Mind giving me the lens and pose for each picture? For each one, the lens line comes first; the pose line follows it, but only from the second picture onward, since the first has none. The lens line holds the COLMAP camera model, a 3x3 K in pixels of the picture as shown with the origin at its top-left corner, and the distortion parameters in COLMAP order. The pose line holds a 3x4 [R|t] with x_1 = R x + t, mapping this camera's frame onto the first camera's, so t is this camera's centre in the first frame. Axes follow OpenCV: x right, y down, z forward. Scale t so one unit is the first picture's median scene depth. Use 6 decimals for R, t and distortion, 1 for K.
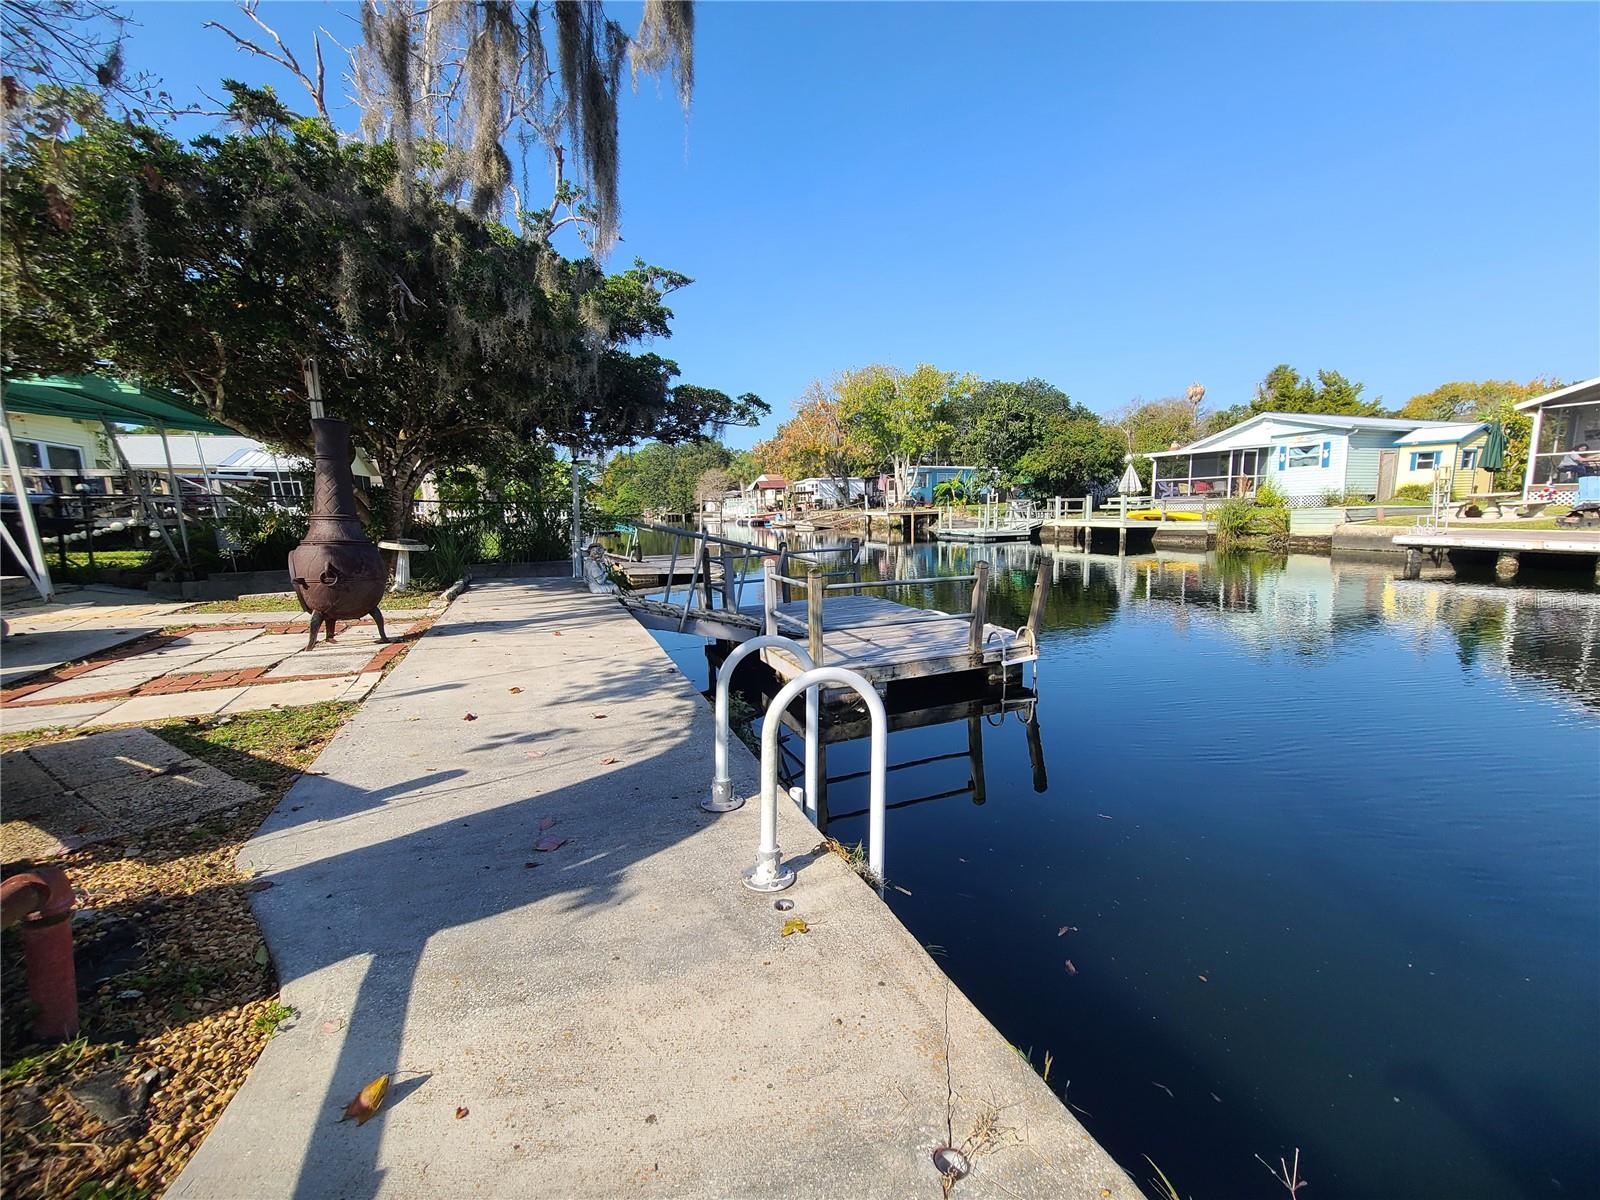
lens RADIAL K [[655.5, 0, 816.4], [0, 655.5, 598.0], [0, 0, 1]] dist [-0.000487, -0.000212]
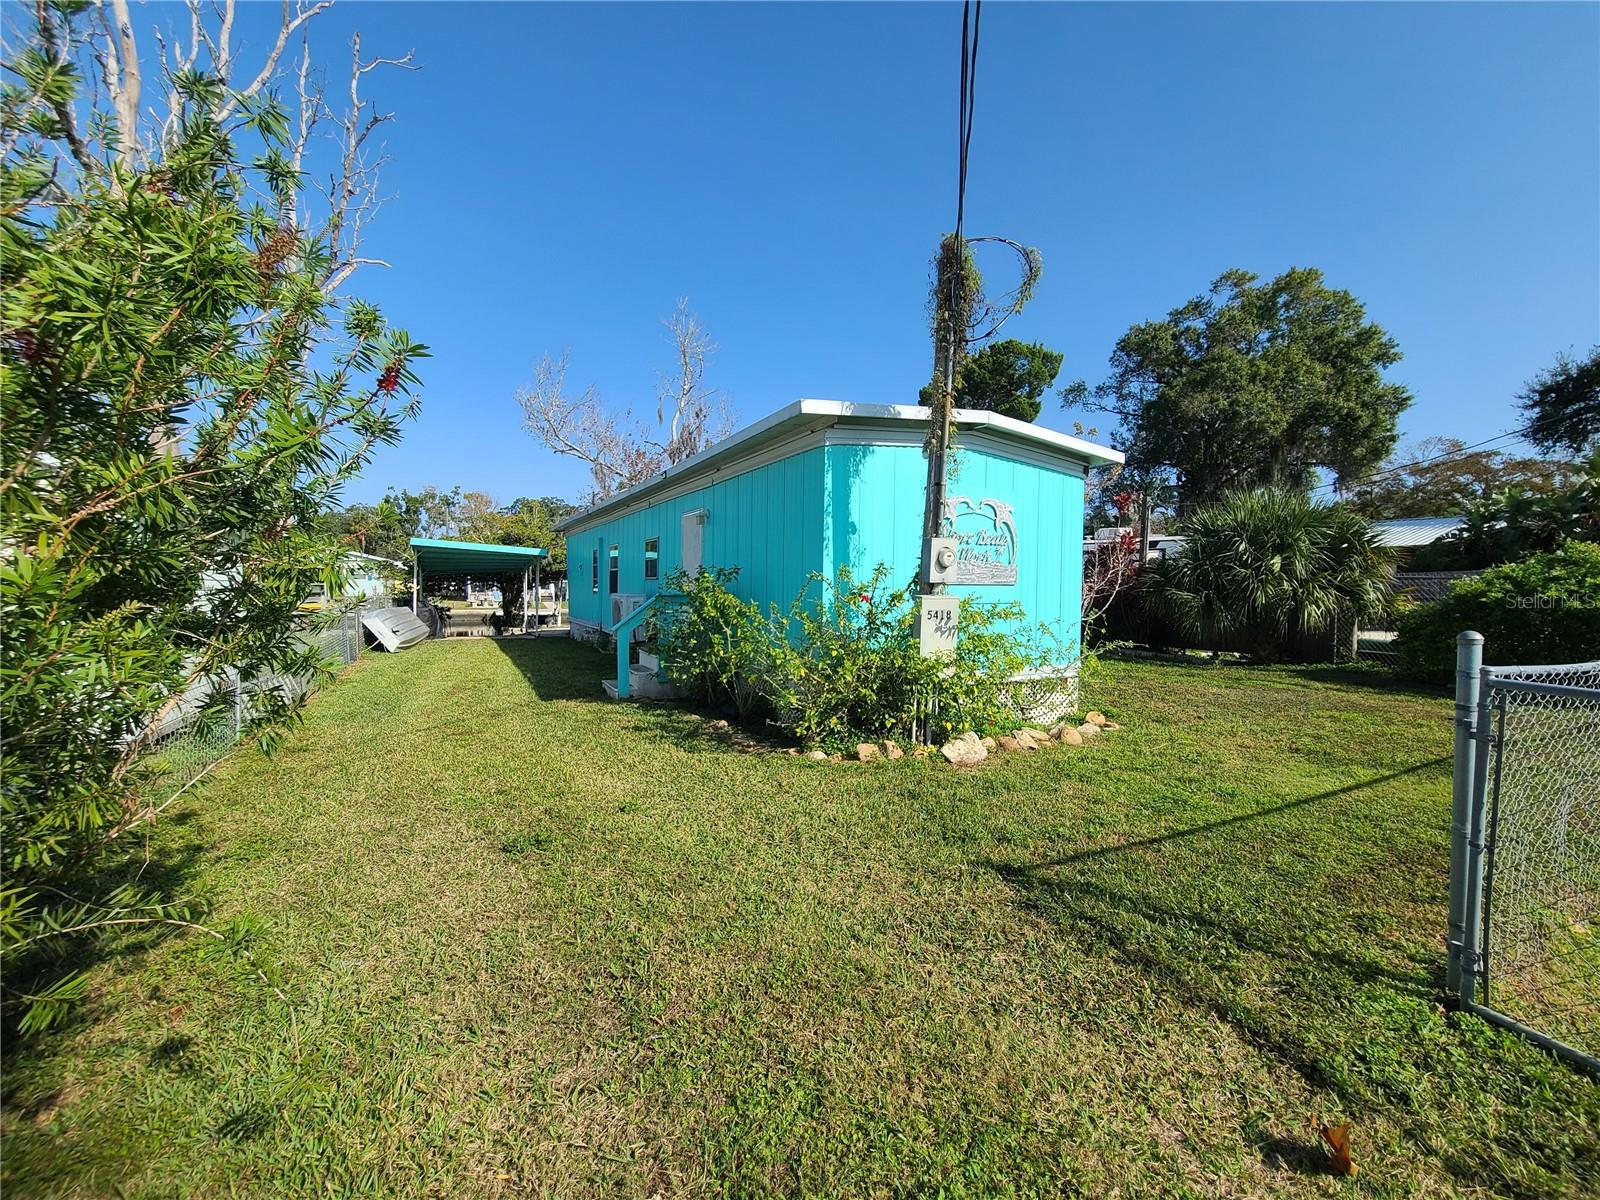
lens RADIAL K [[653.1, 0, 818.7], [0, 653.1, 601.0], [0, 0, 1]] dist [-0.001634, 0.000453]
pose [[-0.094826, -0.001720, 0.995492, -1.105958], [0.142688, 0.989649, 0.015301, 0.004184], [-0.985215, 0.143495, -0.093599, -0.038658]]
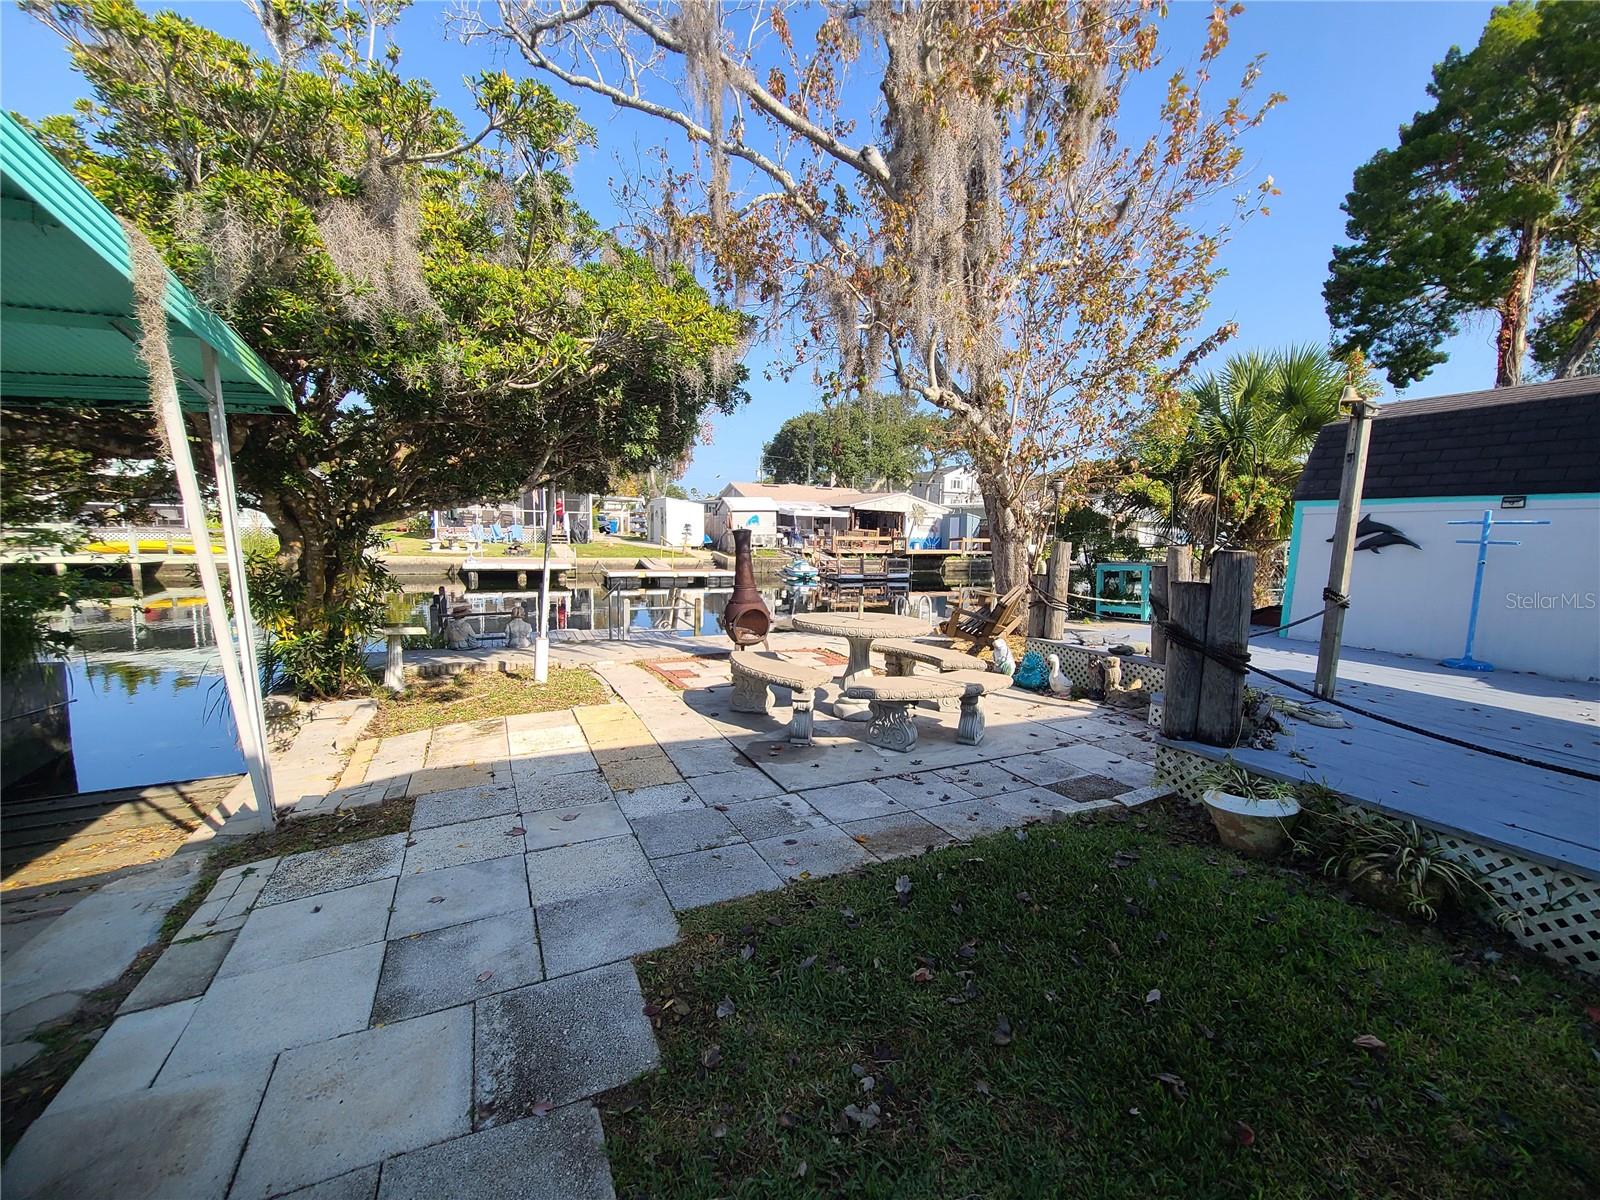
lens RADIAL K [[655.5, 0, 816.4], [0, 655.5, 598.0], [0, 0, 1]] dist [-0.000487, -0.000212]
pose [[-0.057070, -0.086614, 0.994606, -0.389073], [0.114062, 0.989141, 0.092683, -0.036720], [-0.991833, 0.118736, -0.046571, 0.154152]]
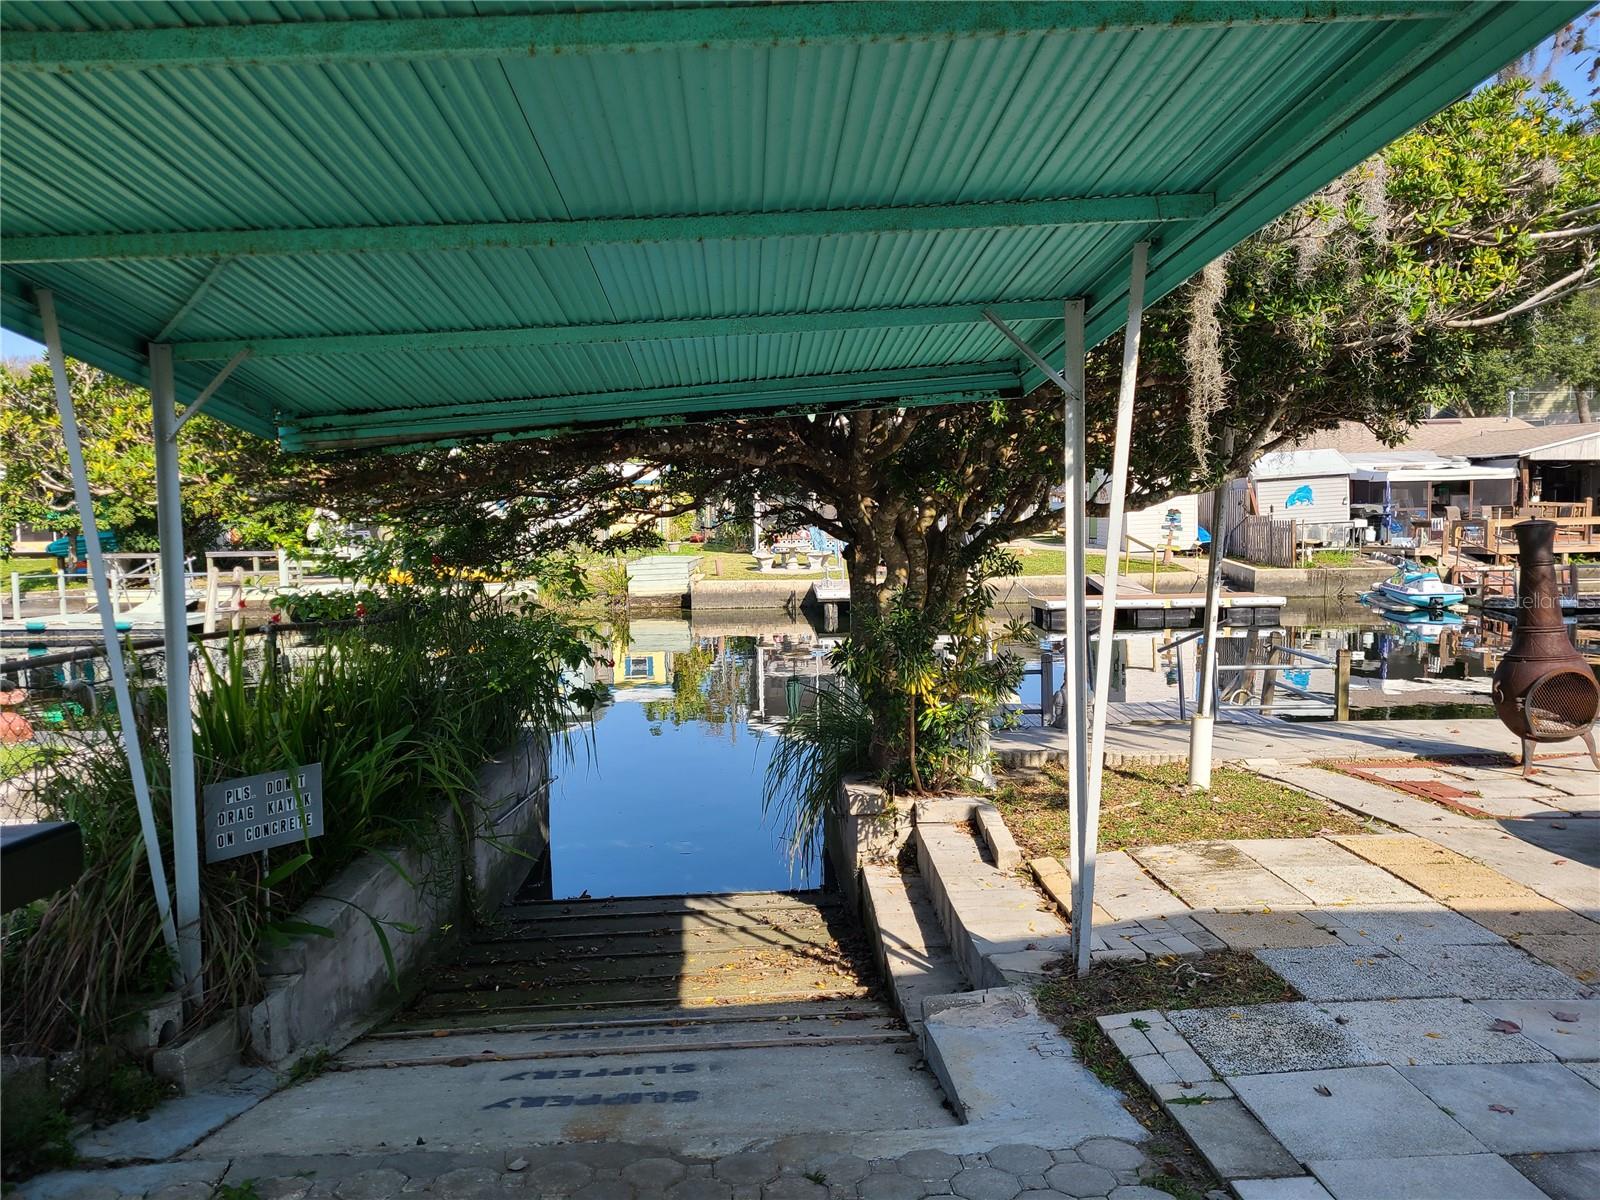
lens RADIAL K [[1196.3, 0, 773.0], [0, 1196.3, 599.0], [0, 0, 1]] dist [0.071041, -0.055944]
pose [[0.390570, -0.050742, 0.919174, -0.425396], [0.140317, 0.990094, -0.004965, -0.047938], [-0.909817, 0.130915, 0.393821, 0.215012]]
